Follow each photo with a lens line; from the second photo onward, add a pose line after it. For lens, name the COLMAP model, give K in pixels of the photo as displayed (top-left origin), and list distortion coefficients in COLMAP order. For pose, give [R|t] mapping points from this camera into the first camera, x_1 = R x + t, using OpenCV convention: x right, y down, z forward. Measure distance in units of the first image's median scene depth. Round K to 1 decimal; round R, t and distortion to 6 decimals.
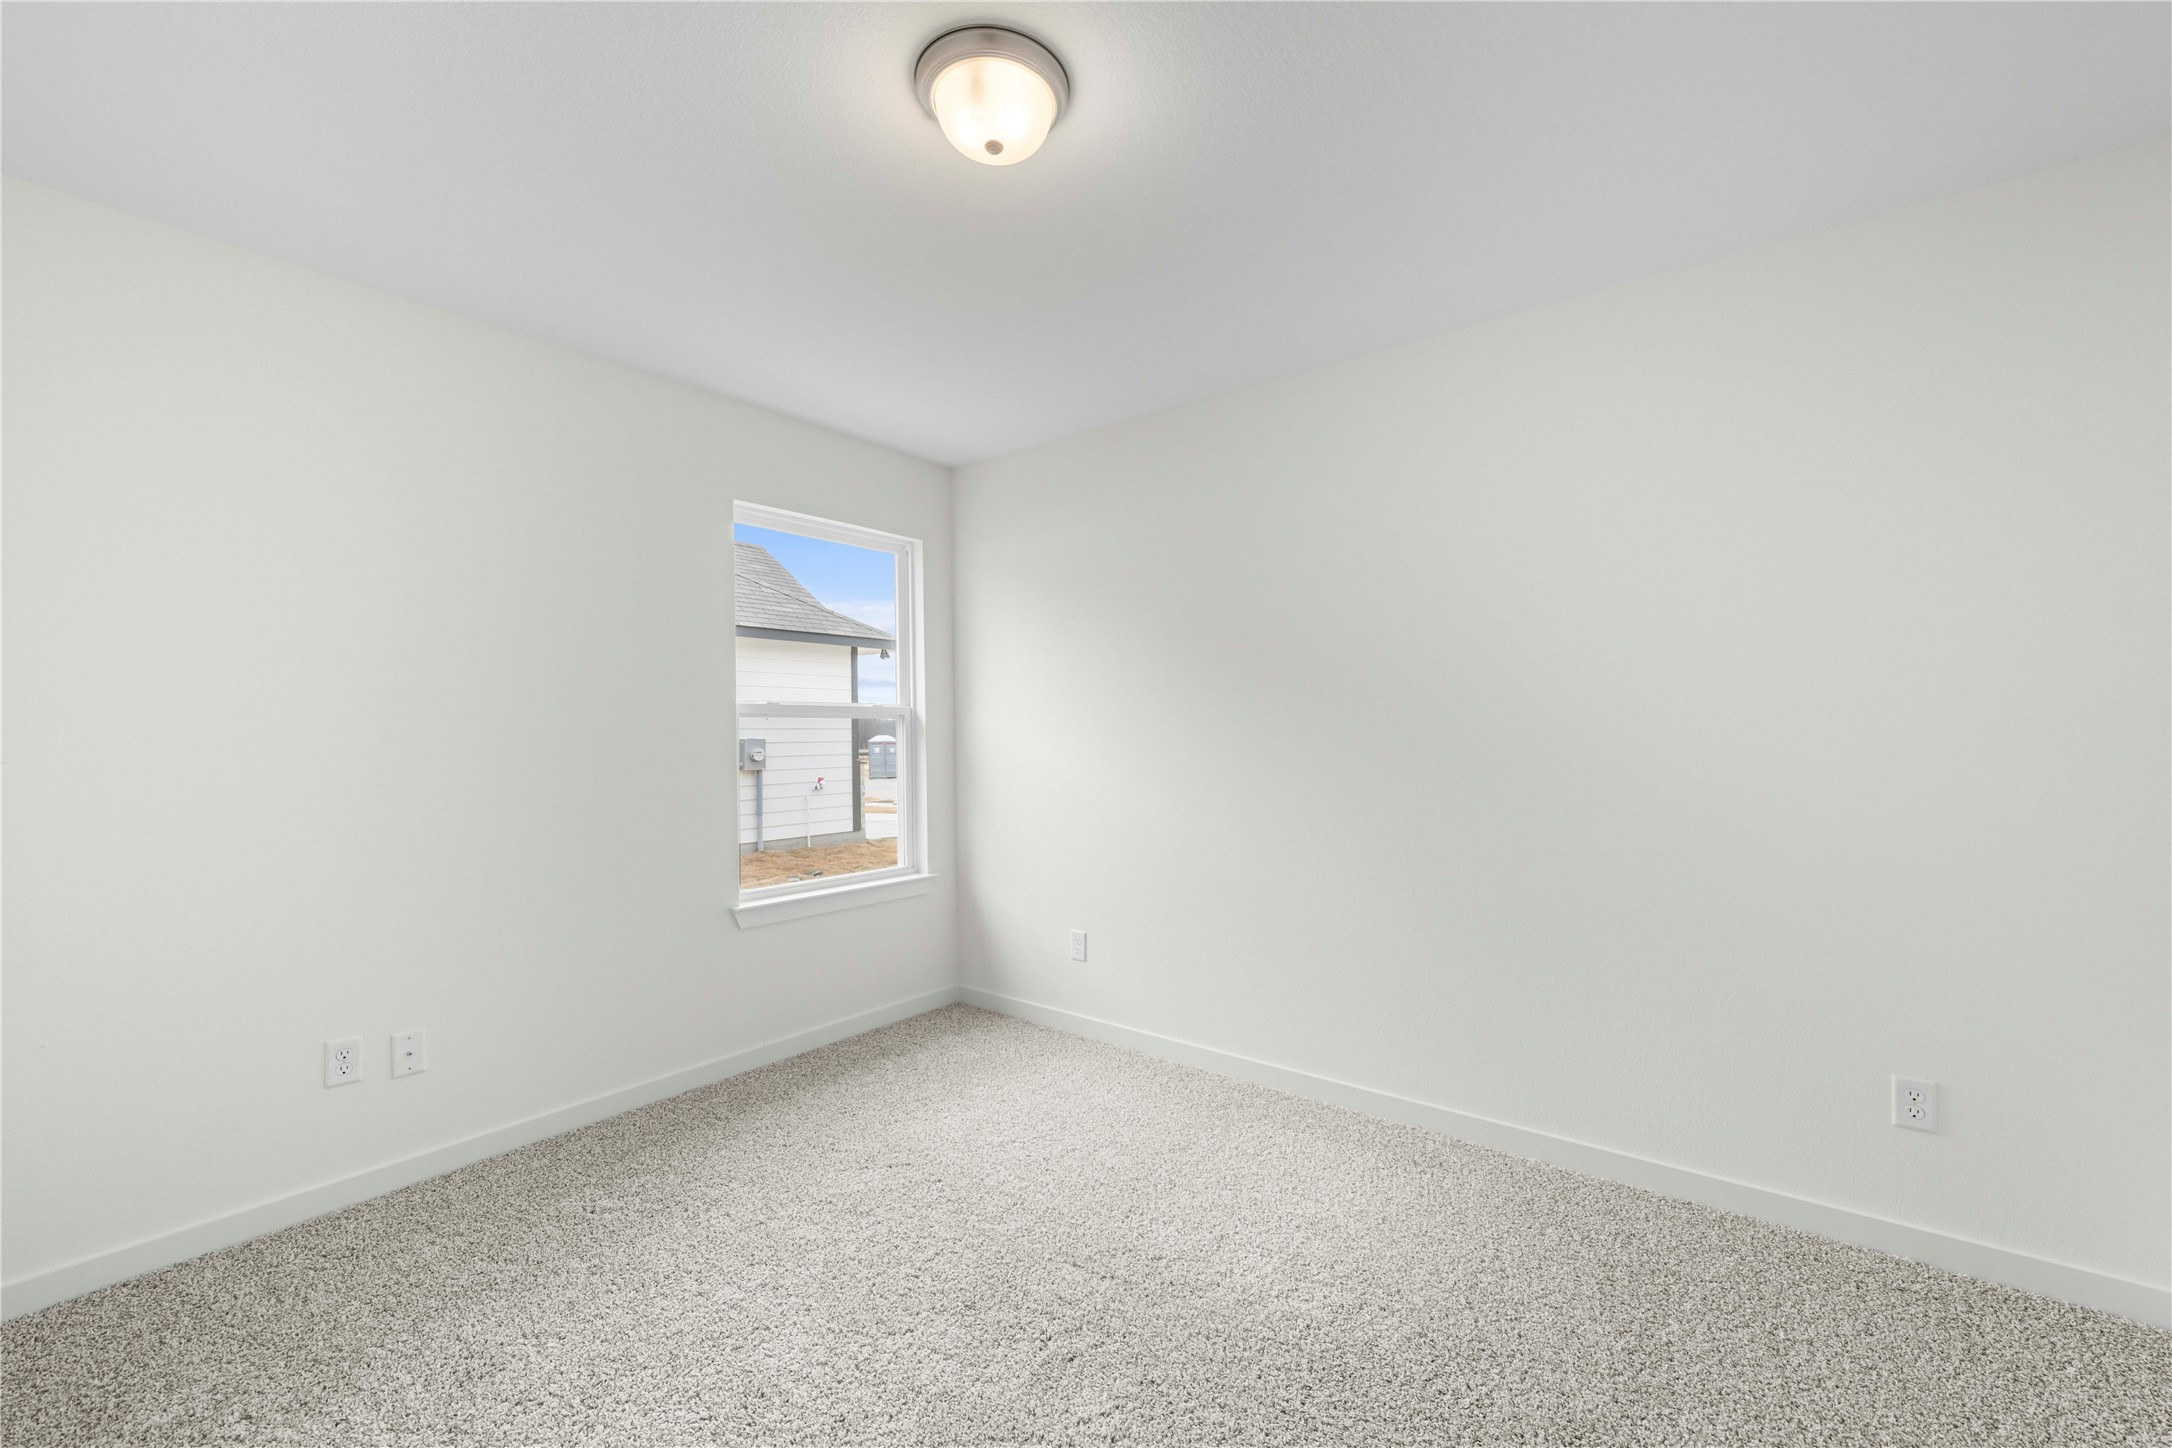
lens RADIAL K [[869.4, 0, 1094.4], [0, 869.4, 738.2], [0, 0, 1]] dist [0.002115, -0.000790]
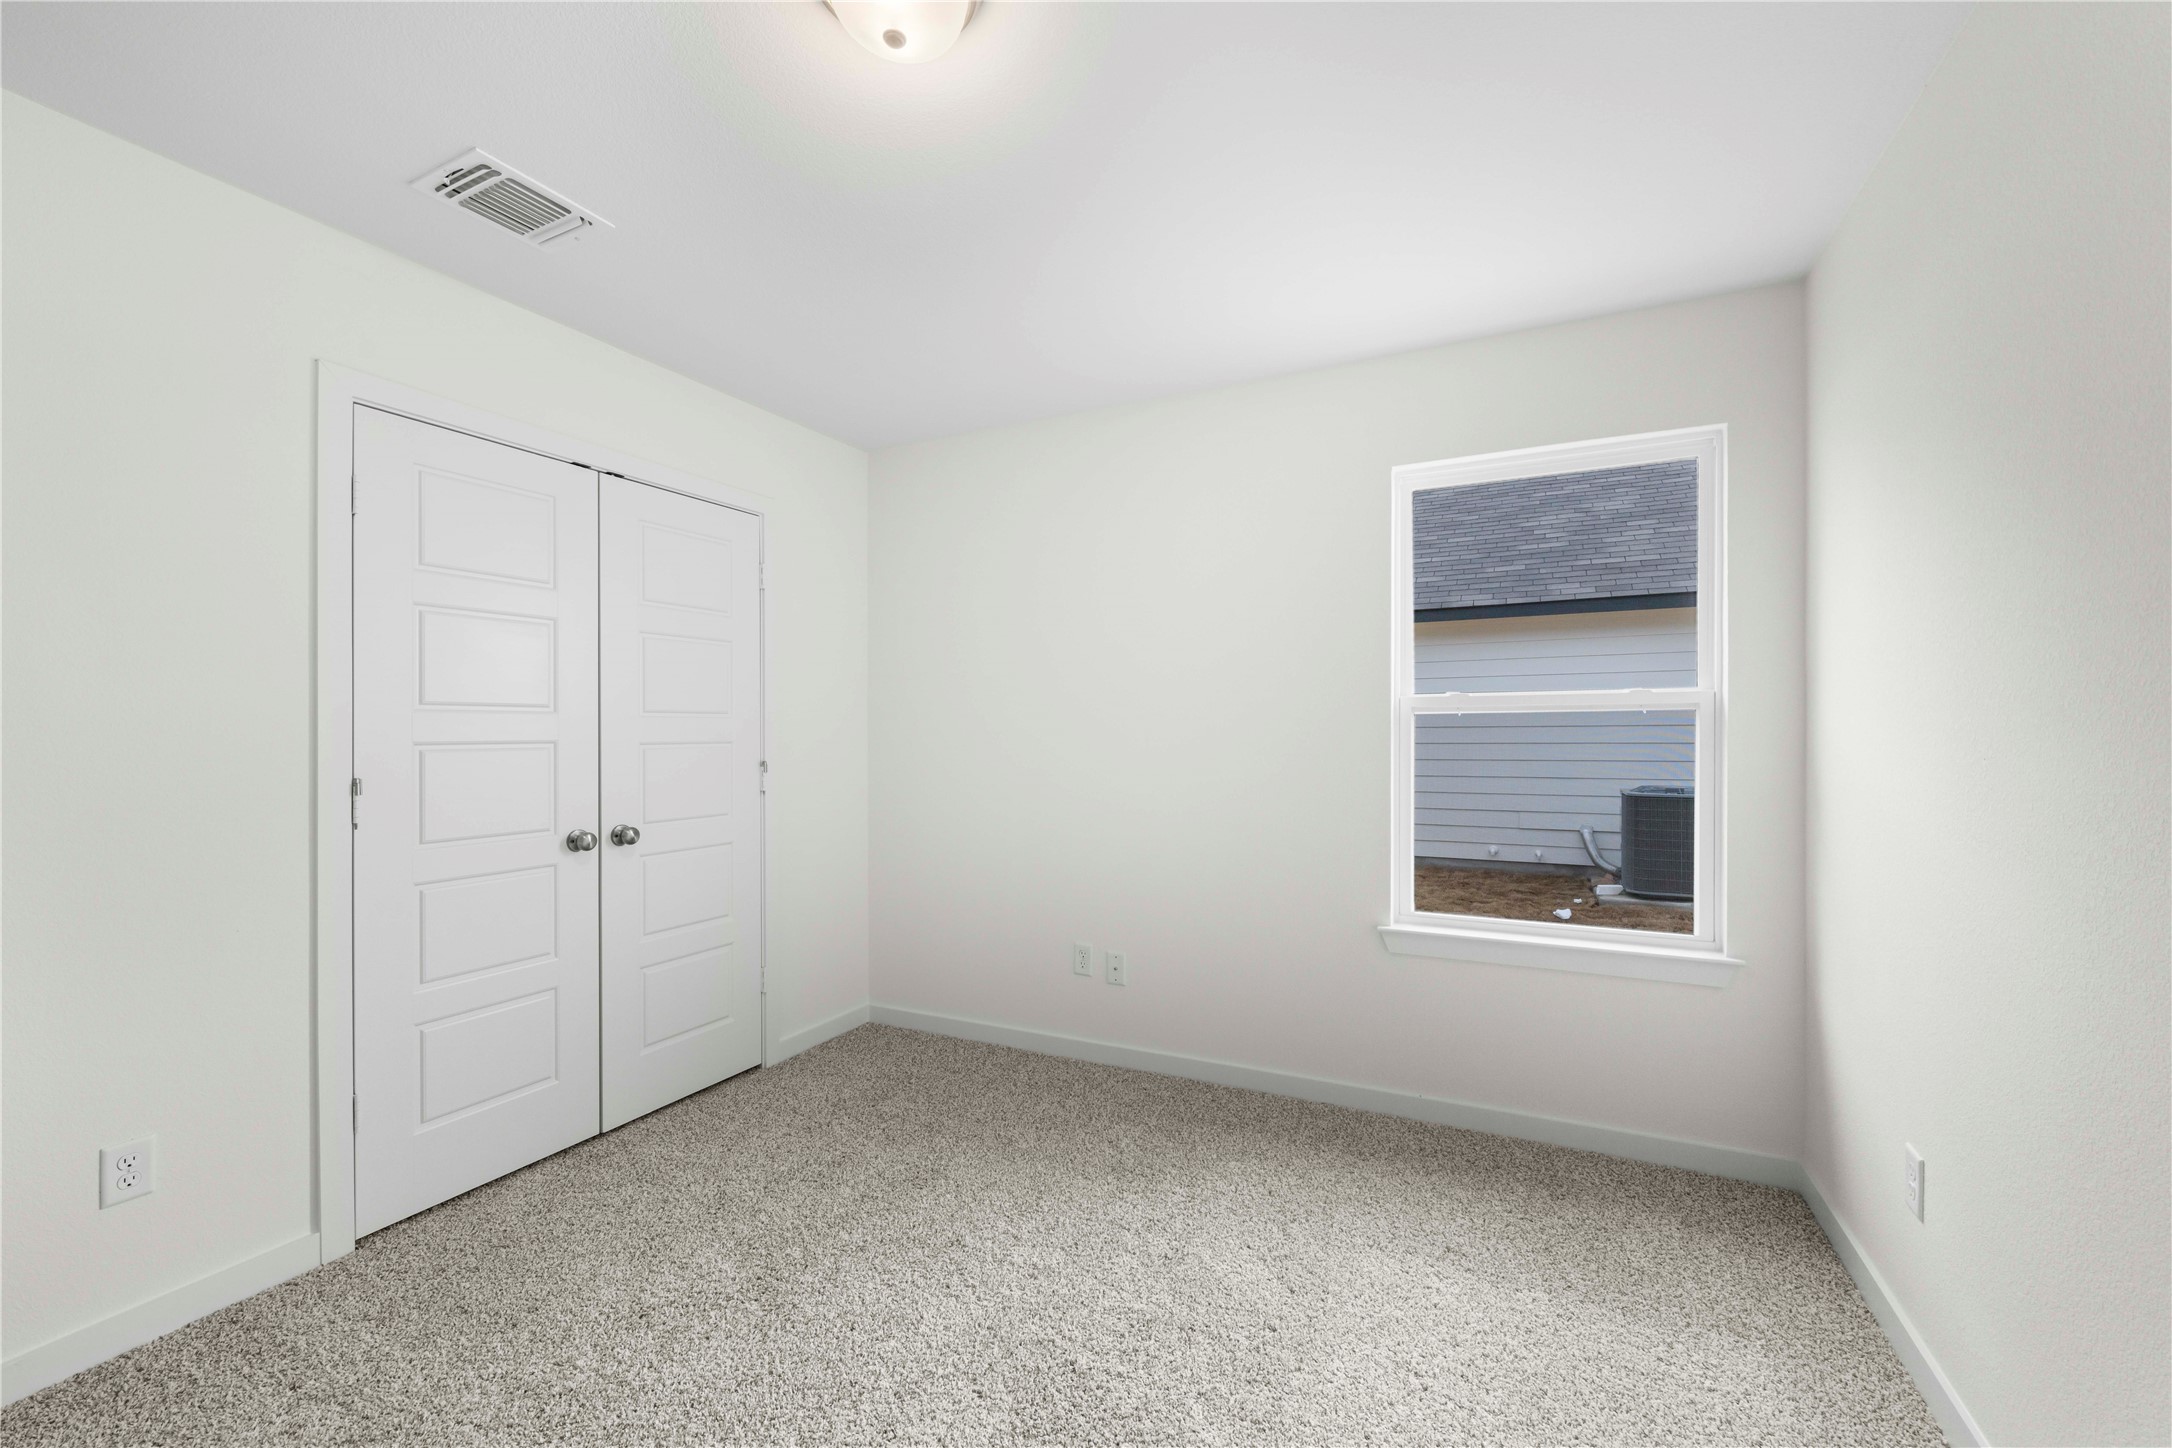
lens RADIAL K [[869.4, 0, 1104.4], [0, 869.4, 733.0], [0, 0, 1]] dist [0.002115, -0.000790]
pose [[0.203780, 0.003508, -0.979010, 0.398877], [-0.001682, 0.999993, 0.003233, -0.006888], [0.979015, 0.000988, 0.203785, 0.529983]]
